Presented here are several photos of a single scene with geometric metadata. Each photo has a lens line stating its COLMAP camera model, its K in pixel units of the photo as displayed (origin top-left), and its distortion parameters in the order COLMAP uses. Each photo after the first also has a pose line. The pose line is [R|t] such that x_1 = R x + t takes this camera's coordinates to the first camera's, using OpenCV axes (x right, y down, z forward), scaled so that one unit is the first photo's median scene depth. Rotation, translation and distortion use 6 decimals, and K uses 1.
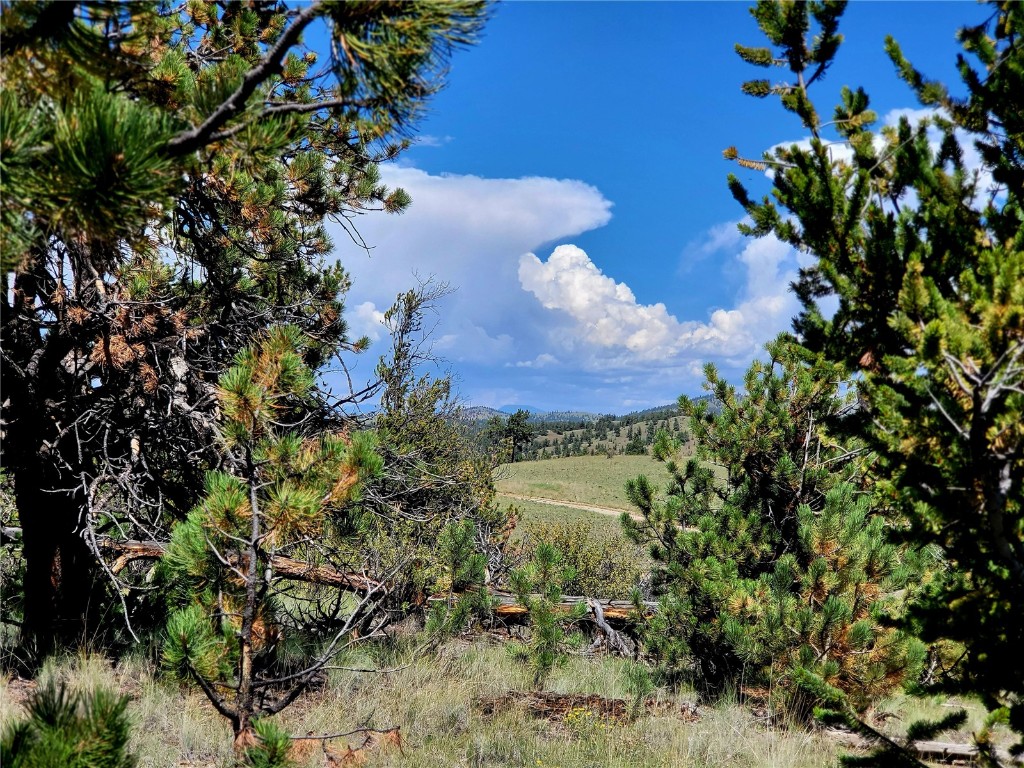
lens RADIAL K [[1547.5, 0, 538.3], [0, 1547.5, 378.2], [0, 0, 1]] dist [0.107252, 0.000000]
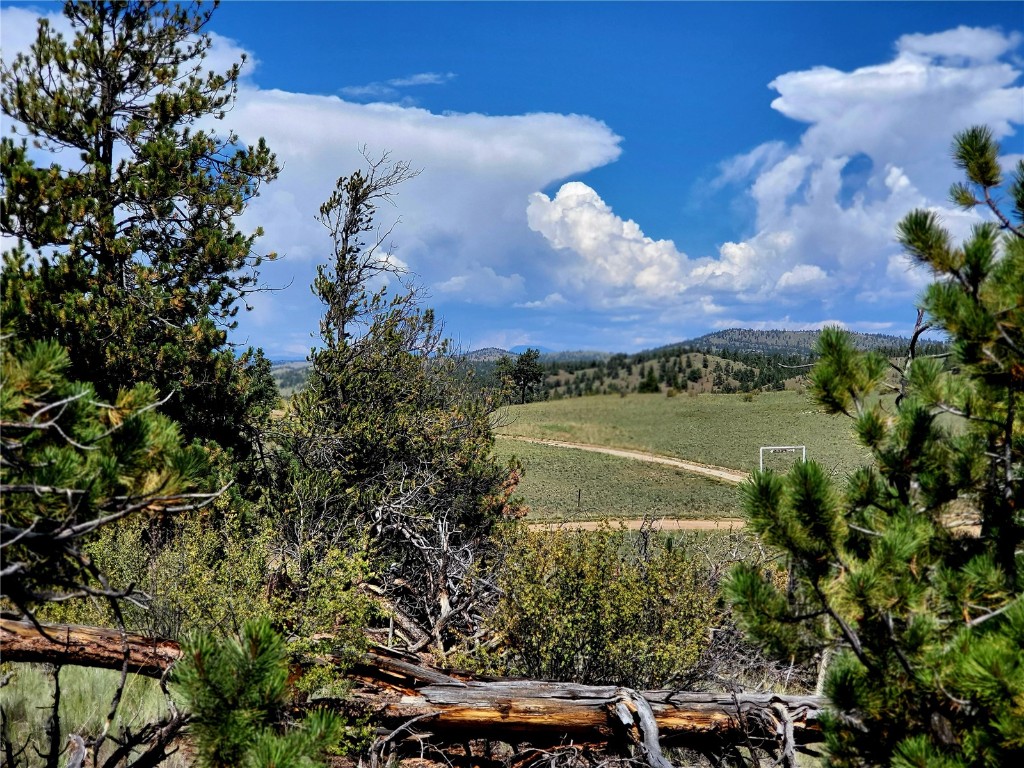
lens RADIAL K [[1547.5, 0, 507.3], [0, 1547.5, 334.5], [0, 0, 1]] dist [0.107252, 0.000000]
pose [[0.999392, -0.022295, -0.026804, 0.006016], [0.022561, 0.999699, 0.009654, 0.013183], [0.026581, -0.010253, 0.999594, 0.277828]]
